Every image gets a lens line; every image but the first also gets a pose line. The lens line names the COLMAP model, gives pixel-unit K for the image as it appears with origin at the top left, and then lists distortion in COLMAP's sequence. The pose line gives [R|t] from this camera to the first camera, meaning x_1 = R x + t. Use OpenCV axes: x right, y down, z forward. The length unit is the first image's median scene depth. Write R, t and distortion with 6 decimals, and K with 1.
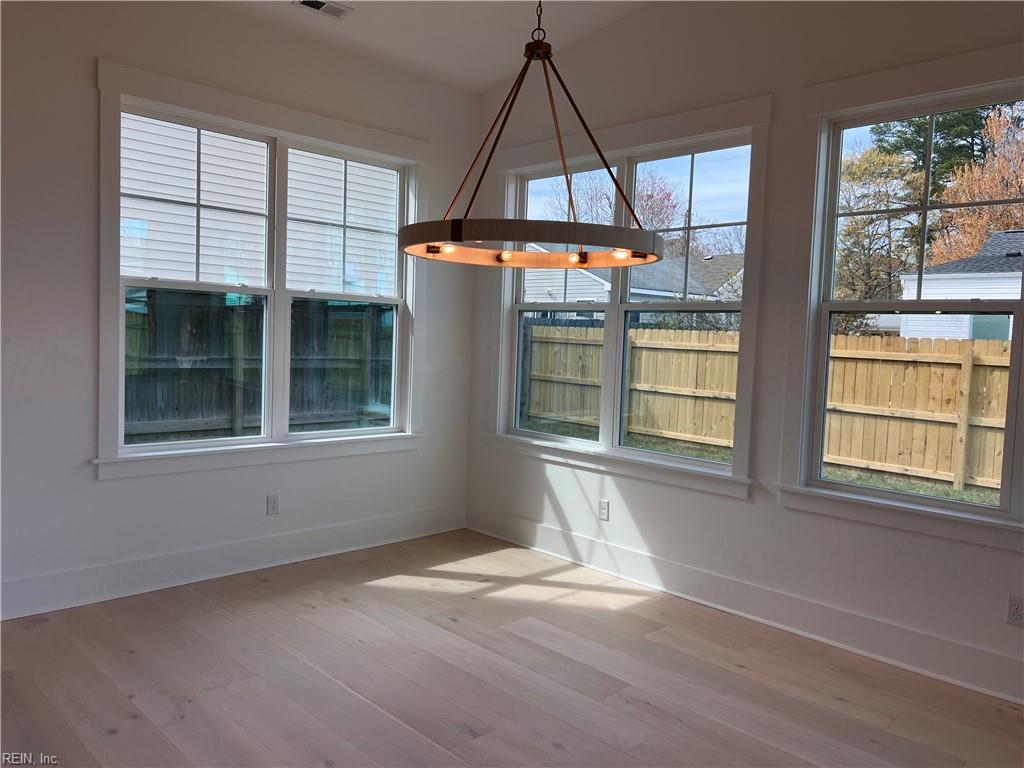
lens RADIAL K [[778.3, 0, 512.0], [0, 778.3, 384.0], [0, 0, 1]] dist [0.038218, -0.002843]
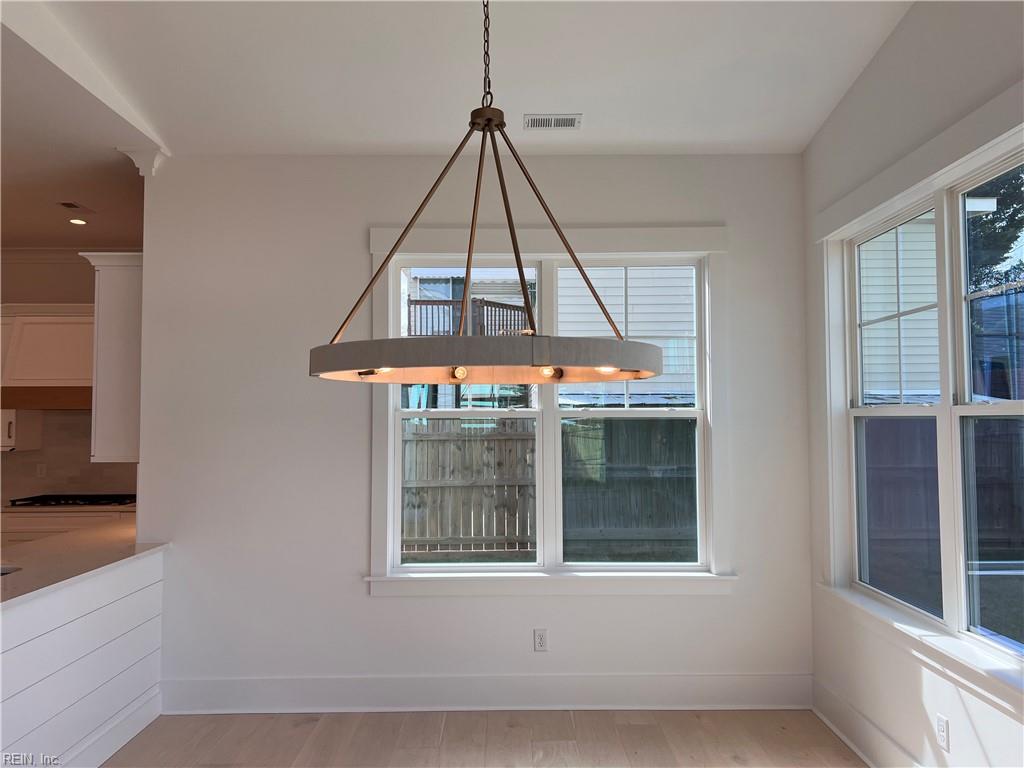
lens RADIAL K [[778.3, 0, 512.0], [0, 778.3, 384.0], [0, 0, 1]] dist [0.038218, -0.002843]
pose [[0.722676, -0.072022, -0.687424, 0.330036], [-0.013132, 0.992946, -0.117838, -0.039074], [0.691062, 0.094186, 0.716633, 0.274477]]
